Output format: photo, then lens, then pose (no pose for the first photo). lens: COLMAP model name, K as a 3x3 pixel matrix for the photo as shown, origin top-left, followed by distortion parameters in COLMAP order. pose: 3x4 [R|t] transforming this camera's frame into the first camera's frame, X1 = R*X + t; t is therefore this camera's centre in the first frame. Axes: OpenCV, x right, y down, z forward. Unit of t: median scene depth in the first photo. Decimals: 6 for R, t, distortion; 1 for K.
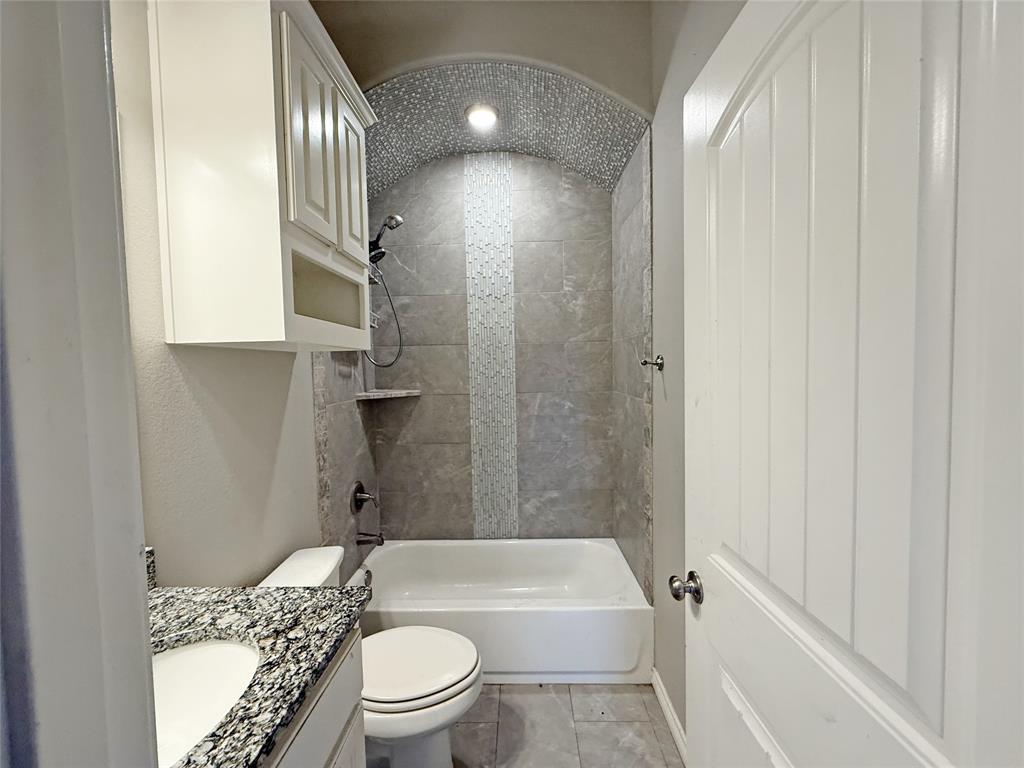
lens RADIAL K [[407.1, 0, 513.2], [0, 407.1, 383.9], [0, 0, 1]] dist [-0.001658, 0.000391]
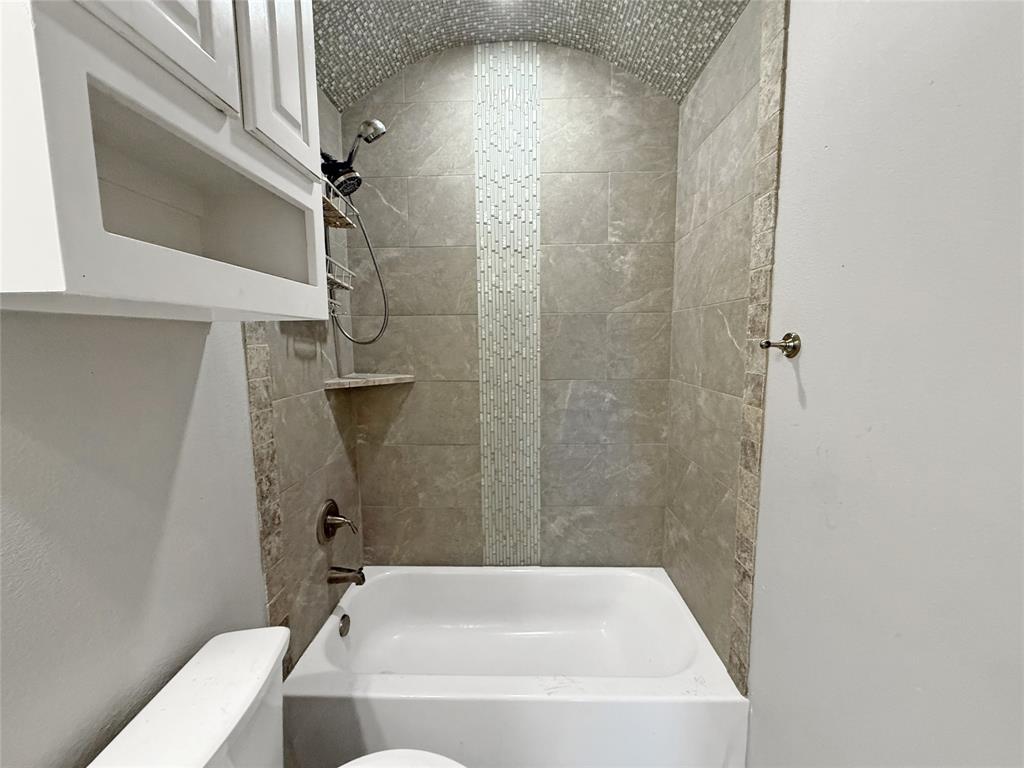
lens RADIAL K [[407.1, 0, 512.3], [0, 407.1, 383.3], [0, 0, 1]] dist [-0.001658, 0.000391]
pose [[0.999937, 0.011008, -0.002354, -0.044974], [-0.010840, 0.997987, 0.062481, -0.018815], [0.003037, -0.062452, 0.998043, 0.253385]]
